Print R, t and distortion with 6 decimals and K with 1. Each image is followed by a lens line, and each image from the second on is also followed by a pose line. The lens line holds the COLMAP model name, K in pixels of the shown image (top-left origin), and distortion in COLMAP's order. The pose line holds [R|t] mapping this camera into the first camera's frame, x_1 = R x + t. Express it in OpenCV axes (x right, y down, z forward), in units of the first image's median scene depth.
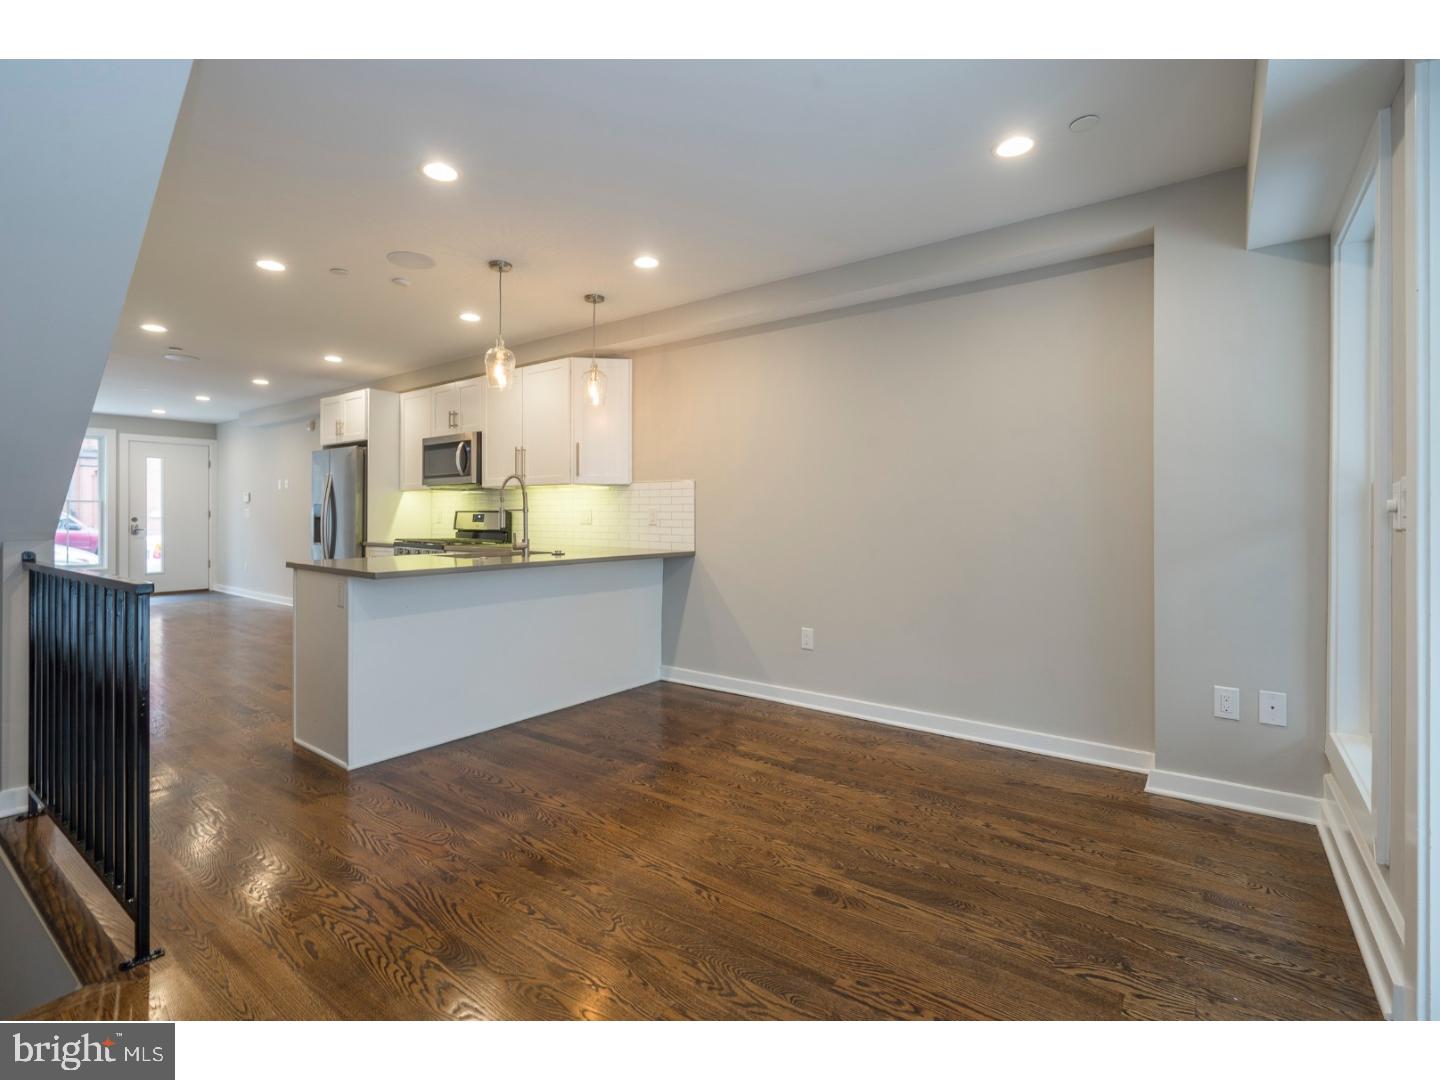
lens RADIAL K [[670.9, 0, 717.7], [0, 670.9, 516.4], [0, 0, 1]] dist [0.000030, 0.000866]
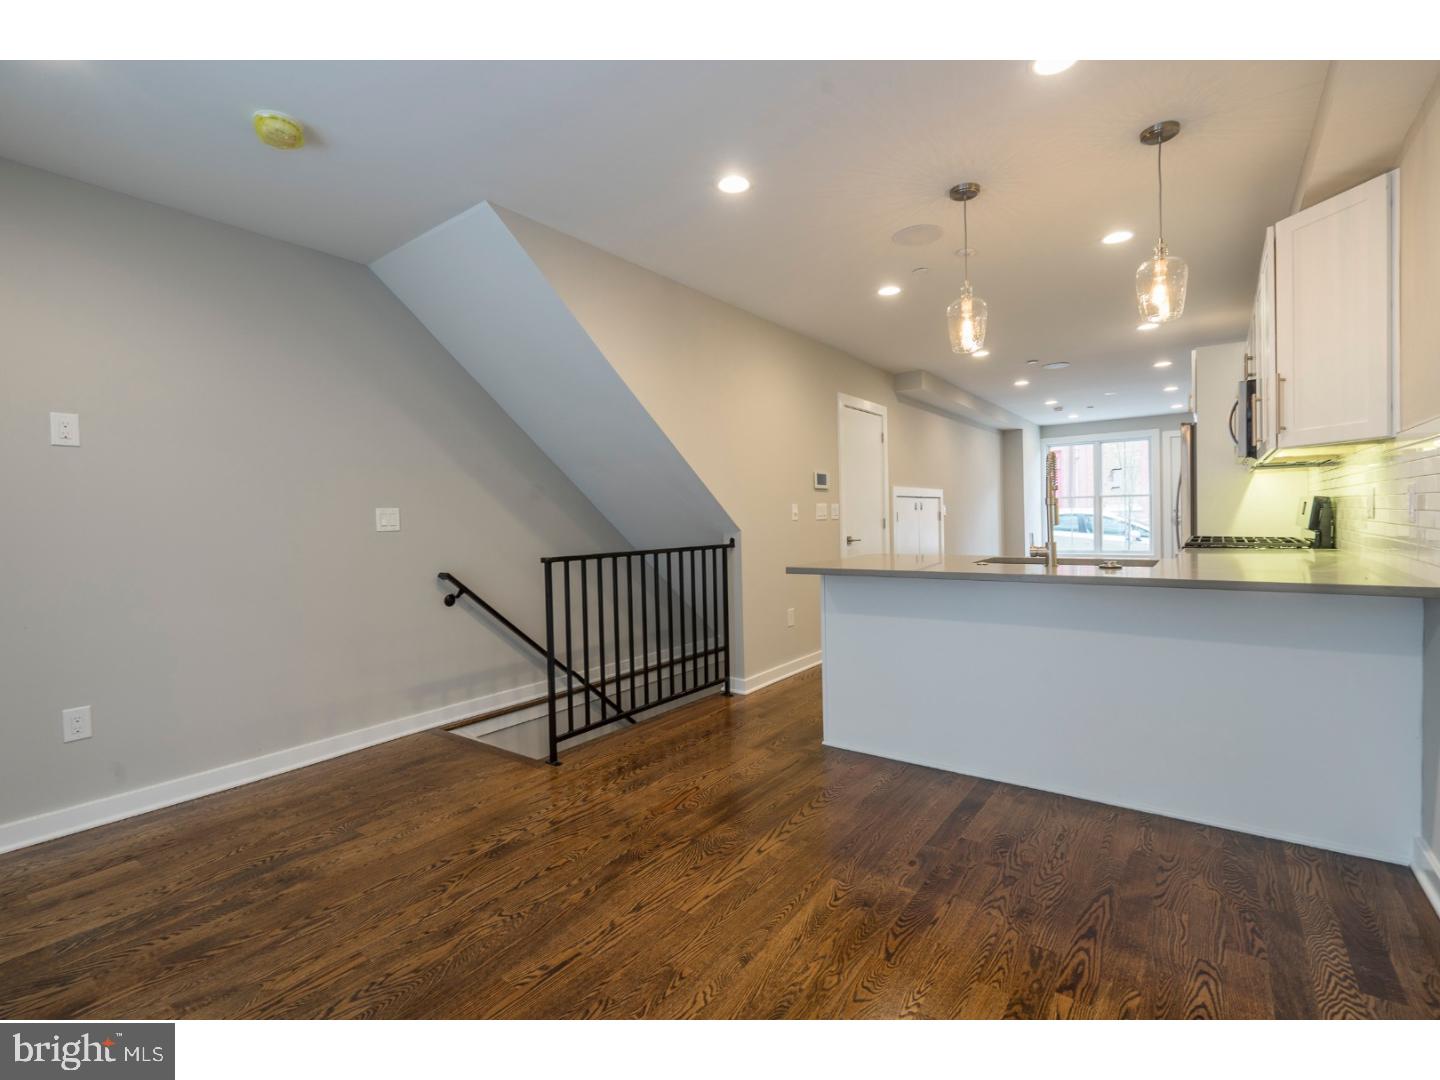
lens RADIAL K [[658.7, 0, 720.6], [0, 658.7, 532.6], [0, 0, 1]] dist [-0.000653, 0.000415]
pose [[0.004050, 0.020907, -0.999773, 0.311426], [0.025392, 0.999457, 0.021003, -0.000303], [0.999669, -0.025471, 0.003517, 0.485254]]
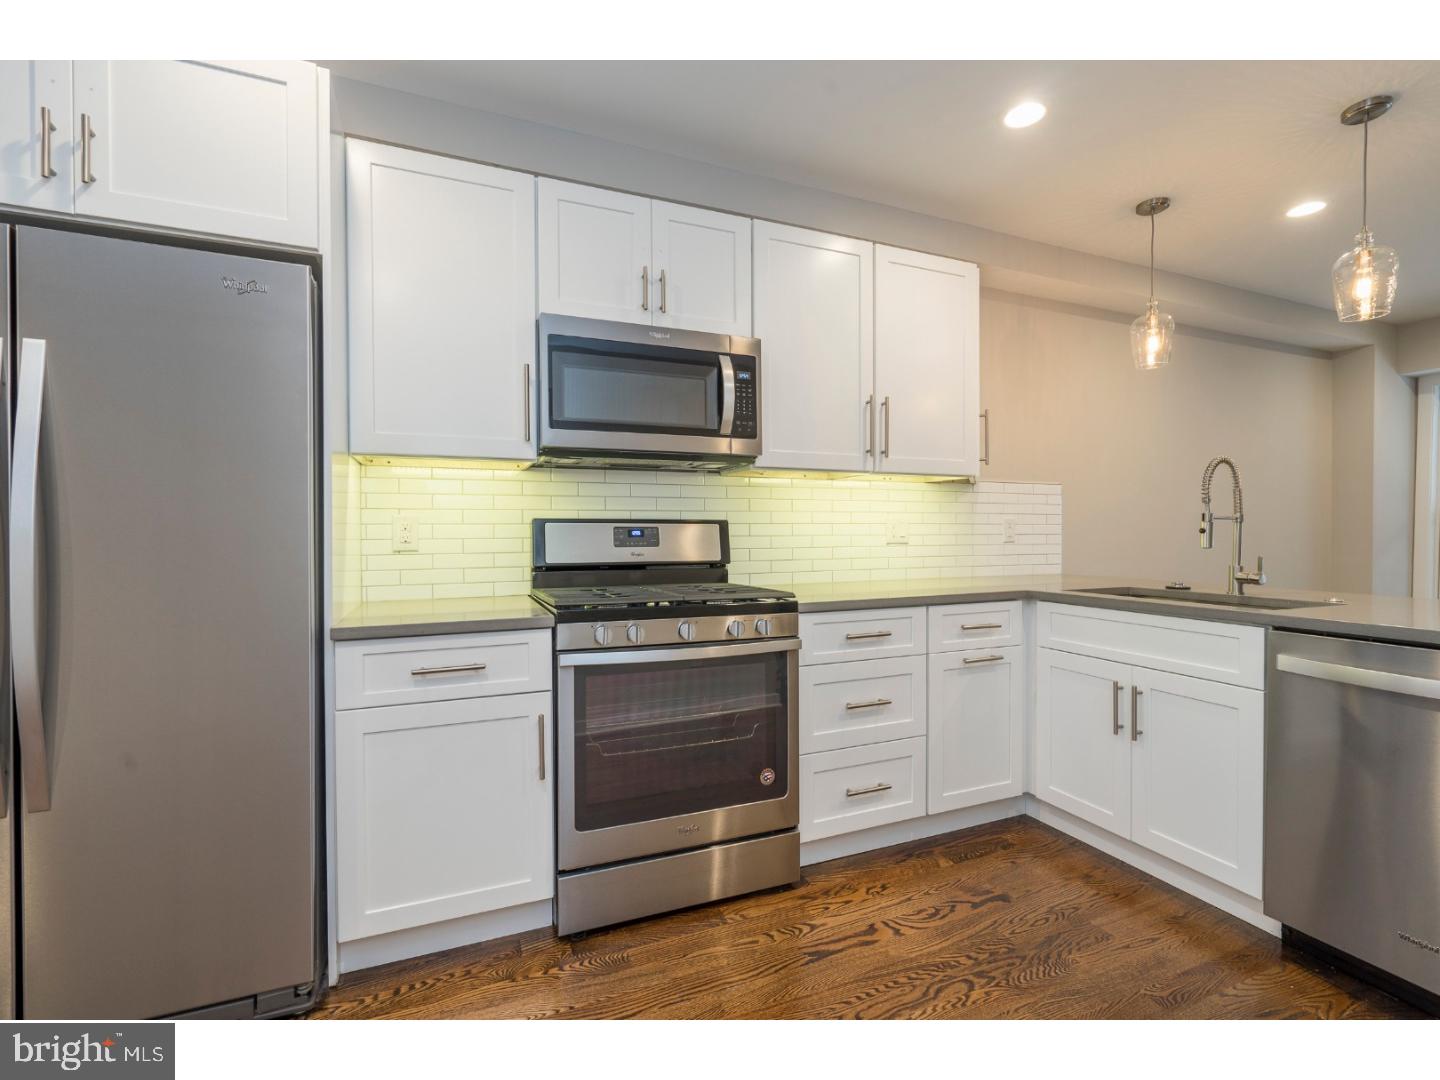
lens RADIAL K [[655.3, 0, 720.0], [0, 655.3, 540.0], [0, 0, 1]] dist [-0.001222, 0.000872]
pose [[0.498804, -0.013106, 0.866616, -0.778579], [0.006039, 0.999914, 0.011646, 0.000208], [-0.866694, -0.000575, 0.498841, 0.835334]]
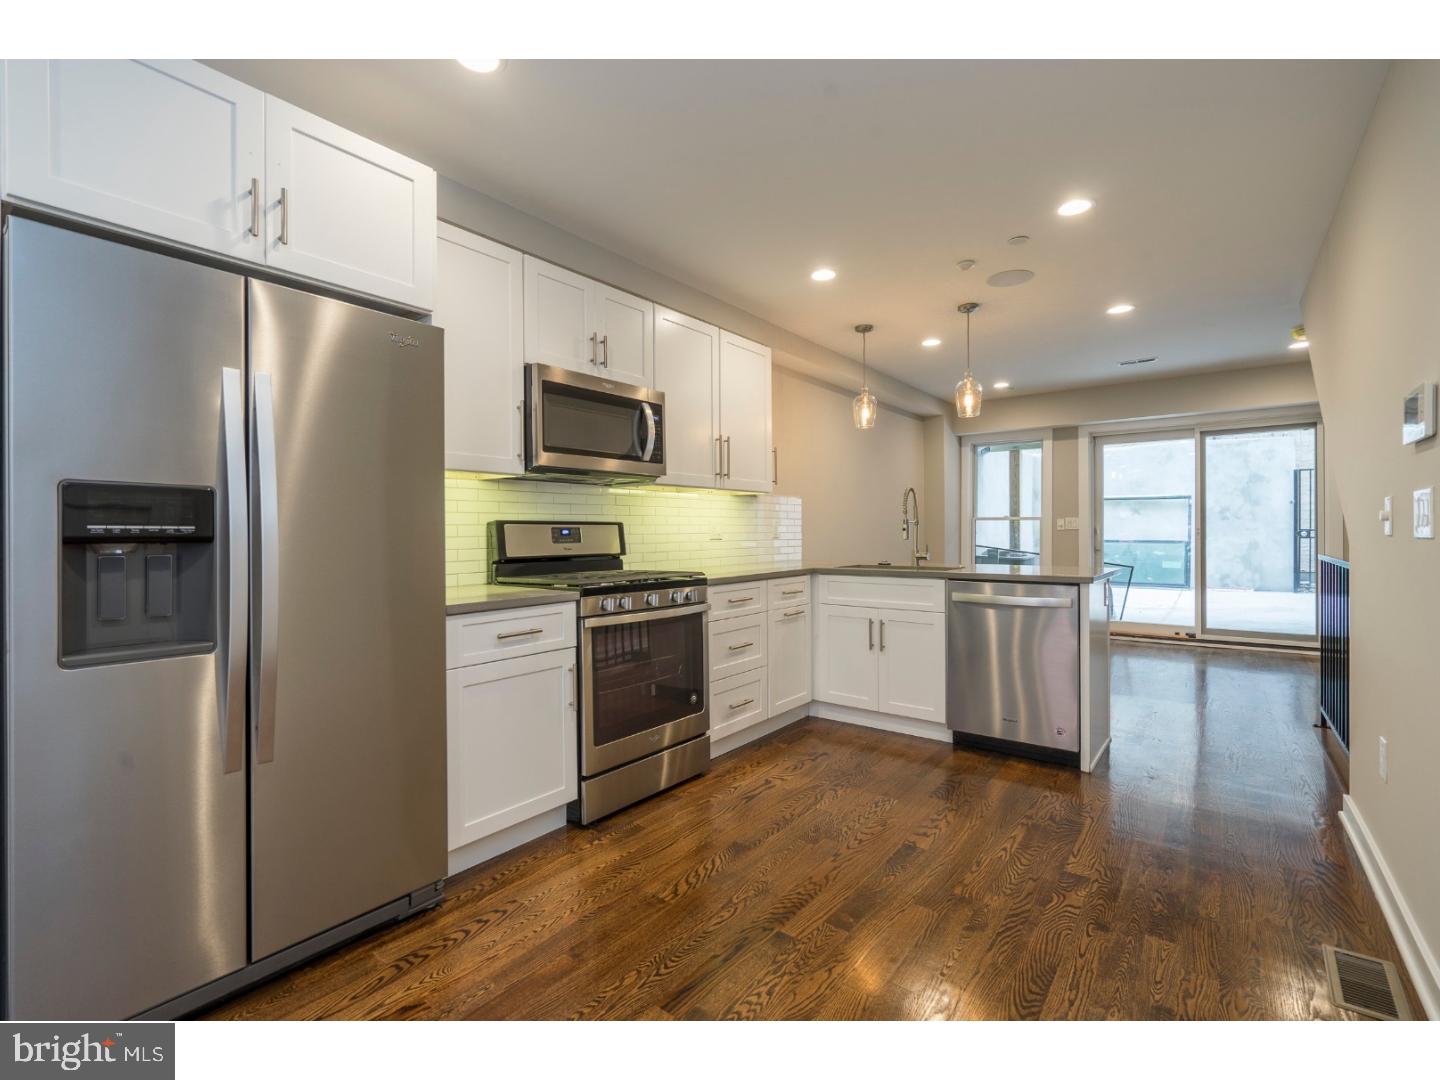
lens RADIAL K [[658.7, 0, 720.6], [0, 658.7, 532.6], [0, 0, 1]] dist [-0.000653, 0.000415]
pose [[0.010786, -0.002961, 0.999937, -0.999907], [0.010247, 0.999943, 0.002851, 0.000460], [-0.999889, 0.010216, 0.010816, 0.975070]]
